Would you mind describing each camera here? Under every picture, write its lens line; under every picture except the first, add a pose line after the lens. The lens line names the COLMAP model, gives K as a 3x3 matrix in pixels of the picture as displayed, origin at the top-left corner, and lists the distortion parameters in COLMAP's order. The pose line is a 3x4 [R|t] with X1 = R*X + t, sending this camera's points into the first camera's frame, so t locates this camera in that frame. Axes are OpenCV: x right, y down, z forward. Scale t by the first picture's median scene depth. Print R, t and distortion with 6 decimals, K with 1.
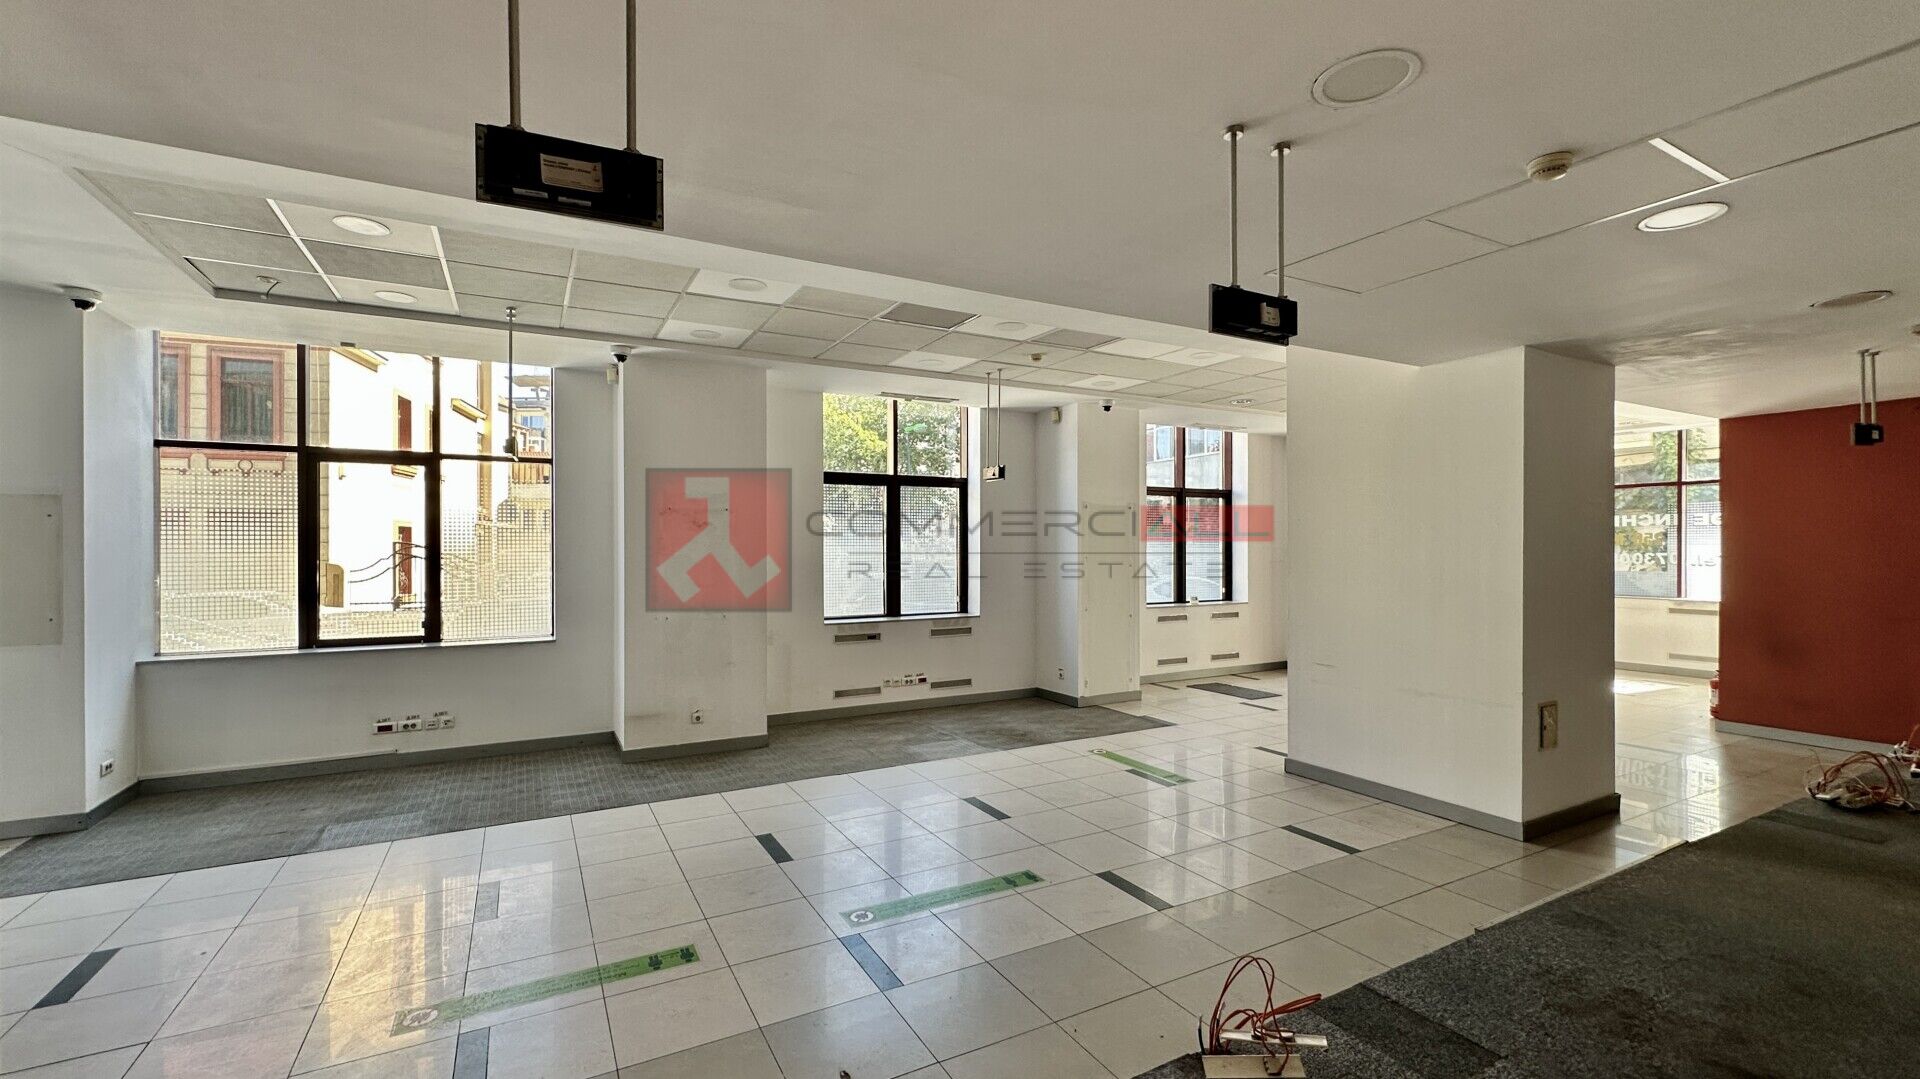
lens RADIAL K [[763.3, 0, 951.7], [0, 763.3, 548.0], [0, 0, 1]] dist [0.001528, -0.000105]
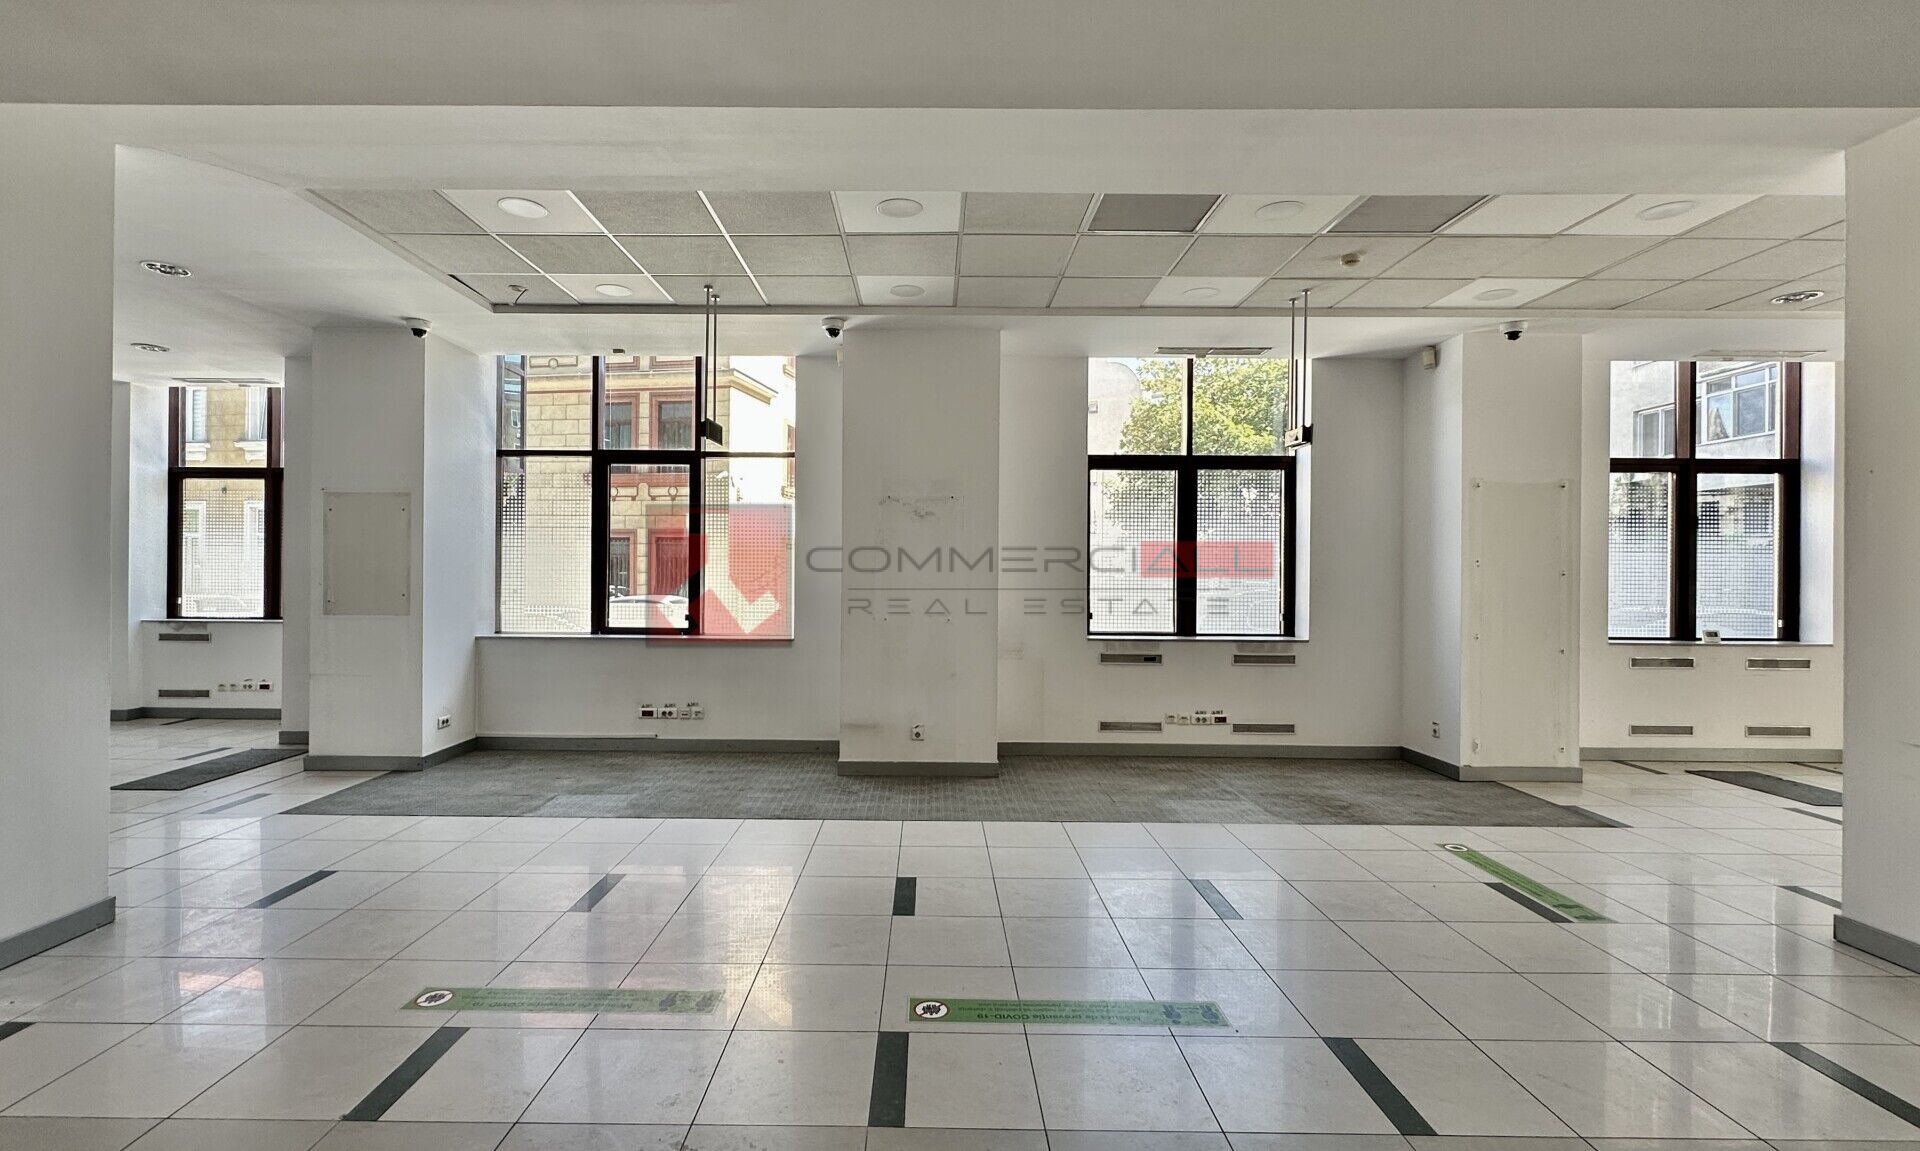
lens RADIAL K [[830.2, 0, 959.6], [0, 830.2, 573.2], [0, 0, 1]] dist [0.001033, -0.000772]
pose [[0.880425, 0.006378, -0.474143, 0.161200], [-0.008380, 0.999963, -0.002110, 0.038323], [0.474111, 0.005831, 0.880446, 0.178880]]
